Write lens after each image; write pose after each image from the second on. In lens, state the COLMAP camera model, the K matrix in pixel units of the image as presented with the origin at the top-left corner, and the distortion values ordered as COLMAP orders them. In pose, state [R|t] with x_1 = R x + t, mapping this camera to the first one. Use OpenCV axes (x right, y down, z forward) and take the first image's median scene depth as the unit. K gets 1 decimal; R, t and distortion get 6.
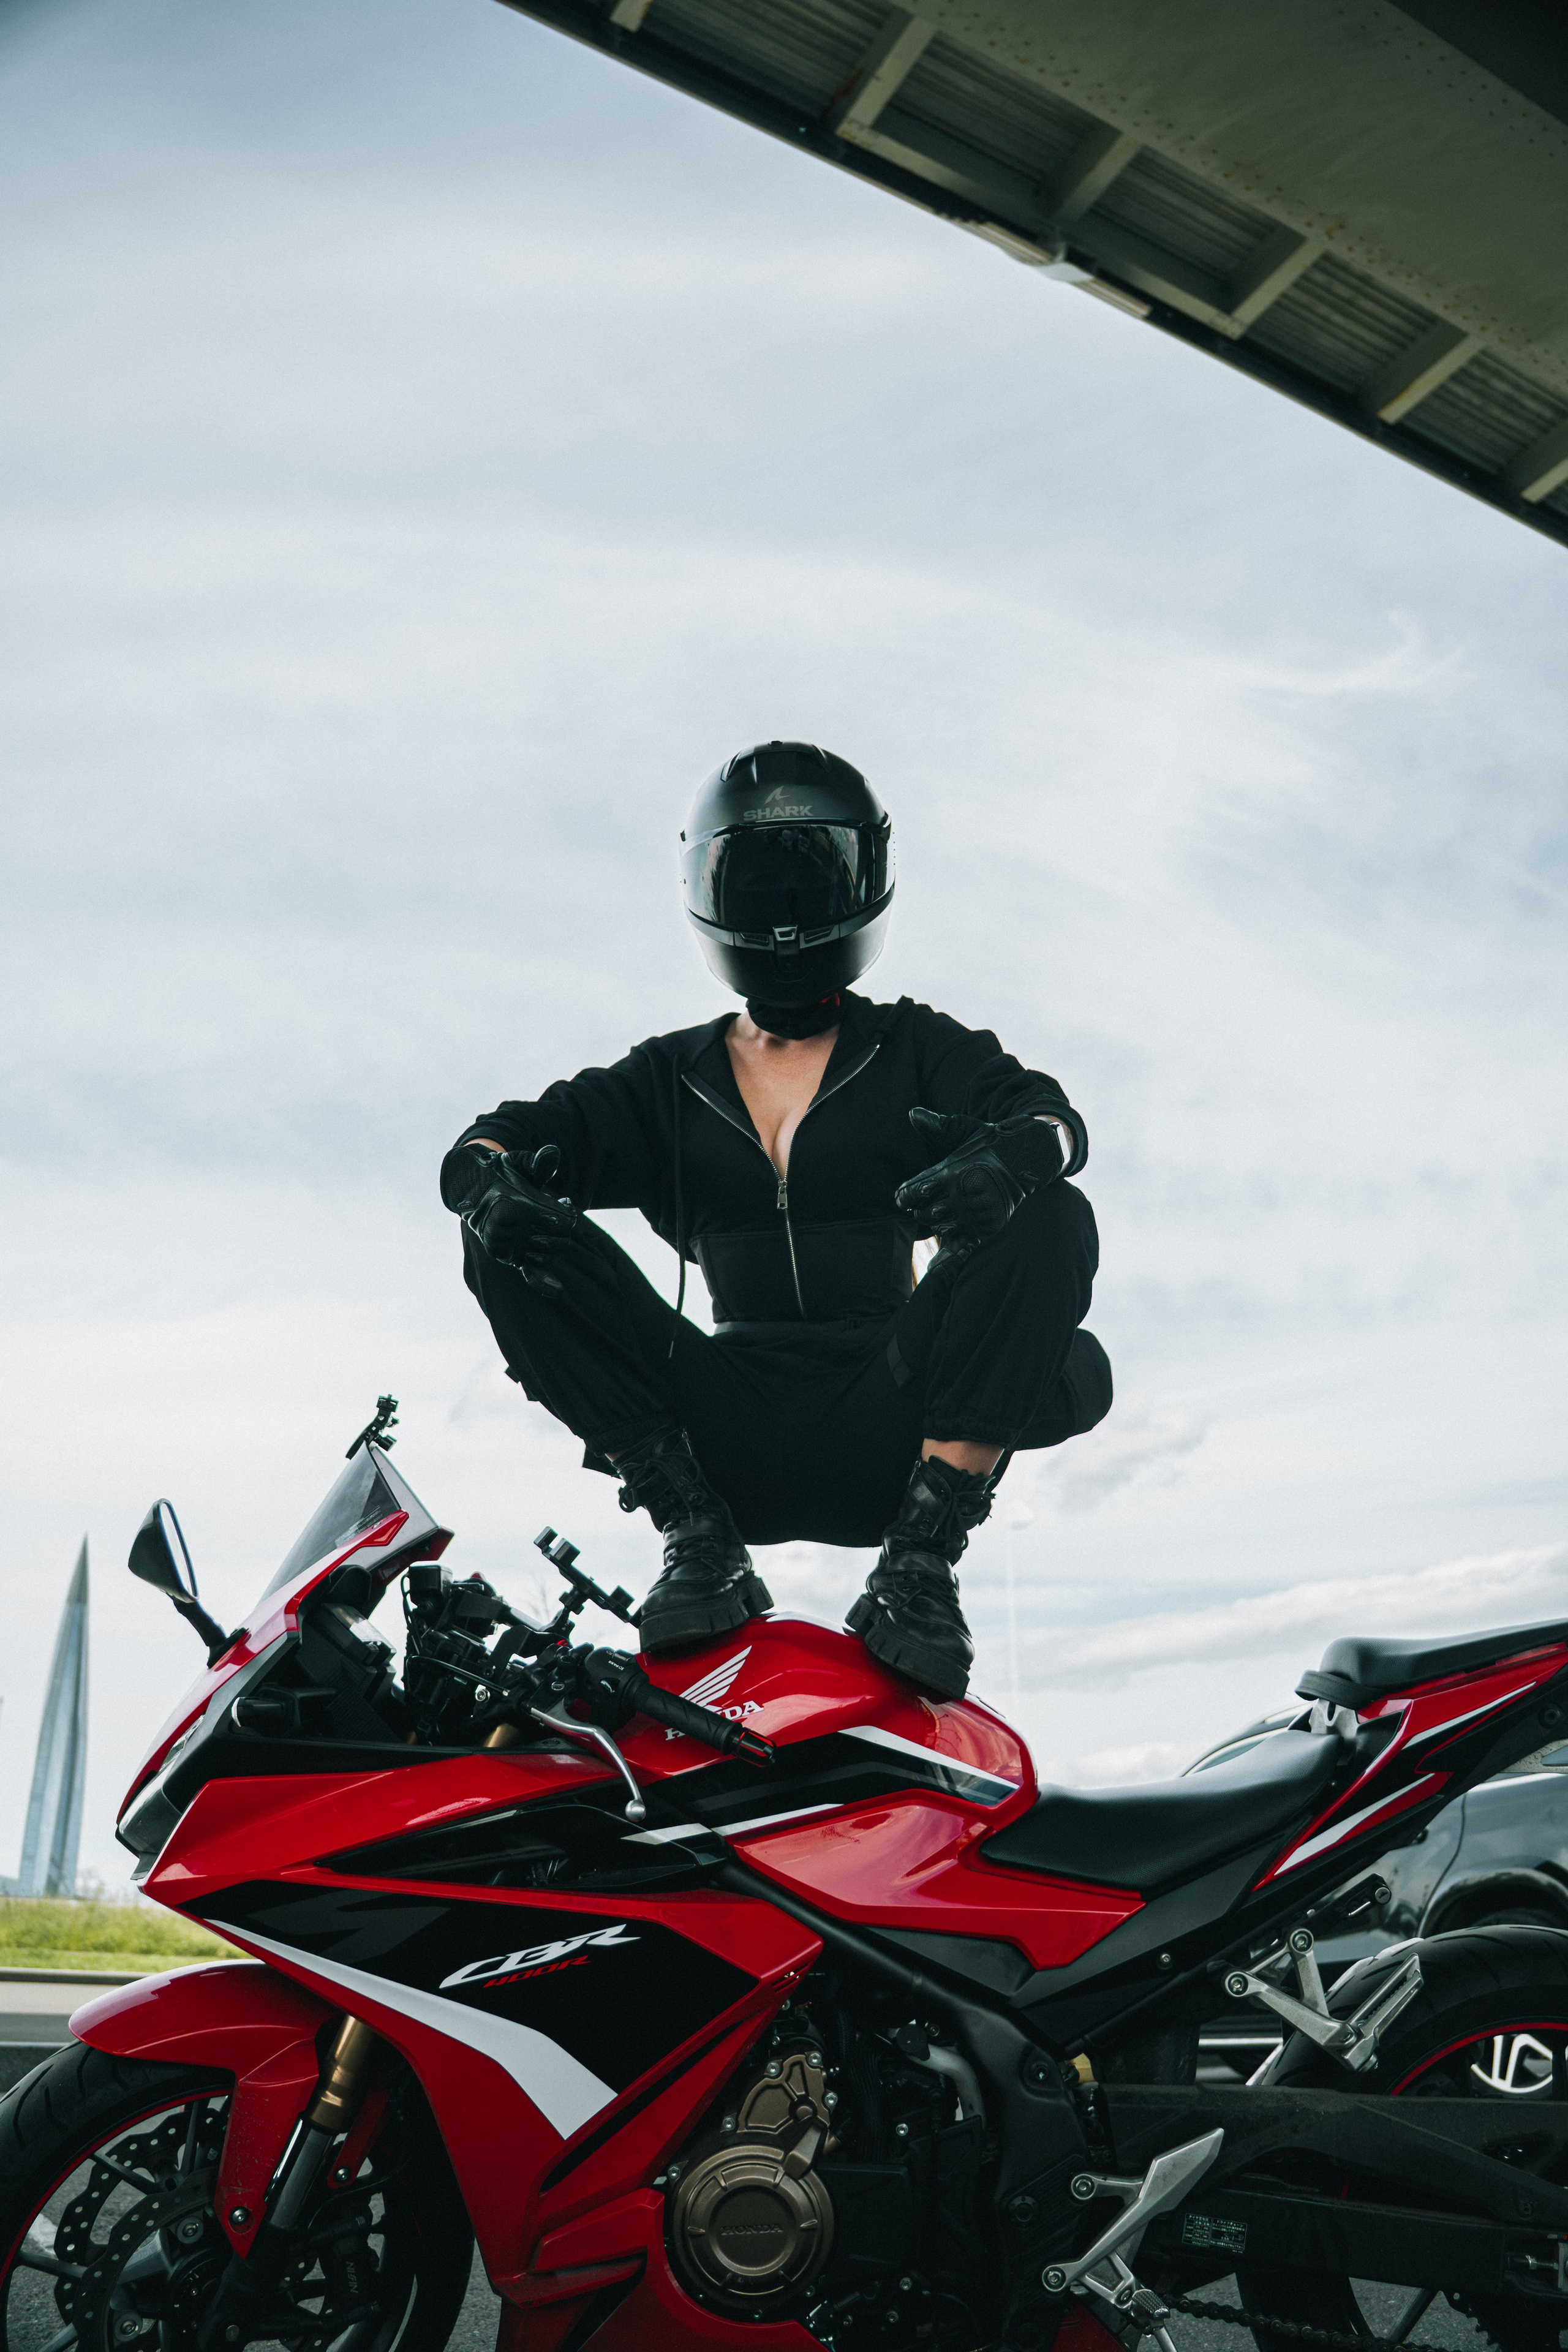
lens RADIAL K [[1849.5, 0, 784.0], [0, 1849.5, 1176.0], [0, 0, 1]] dist [-0.218701, 0.125407]
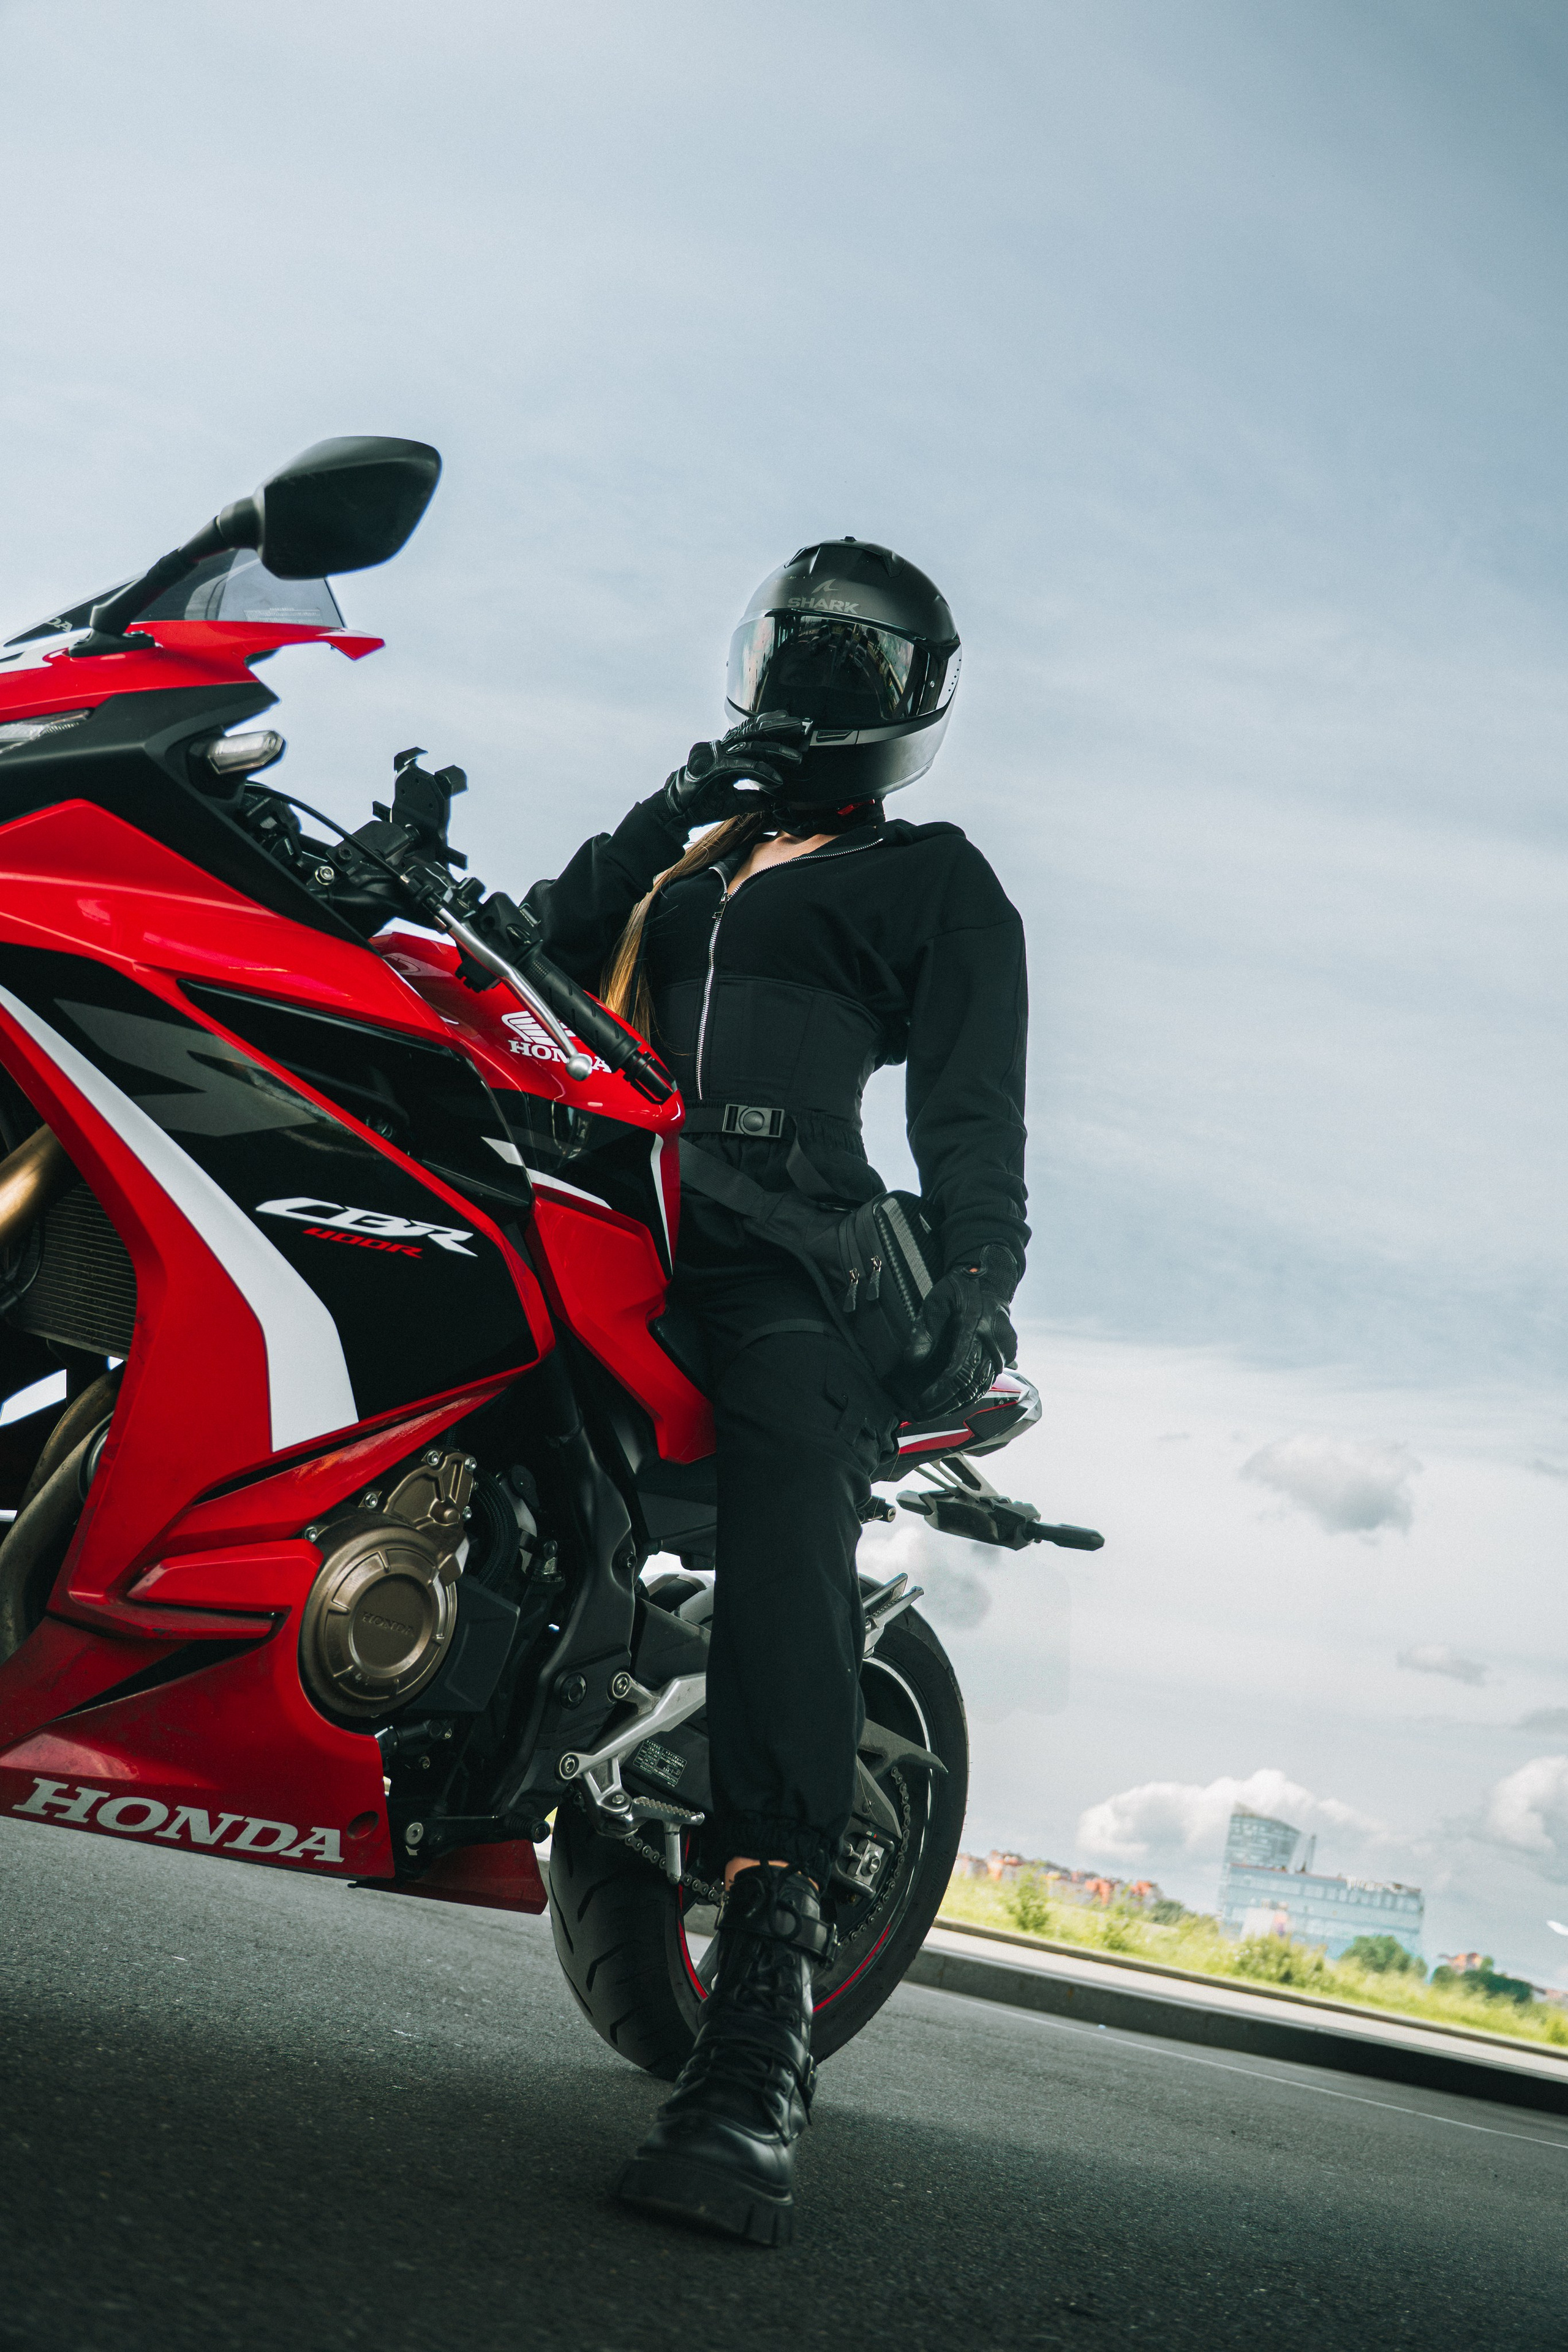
lens RADIAL K [[1849.5, 0, 784.0], [0, 1849.5, 1176.0], [0, 0, 1]] dist [-0.218701, 0.125407]
pose [[0.571648, 0.443795, 0.690119, -0.579005], [-0.525011, 0.844215, -0.108005, 0.397568], [-0.630541, -0.300579, 0.715591, 0.301511]]
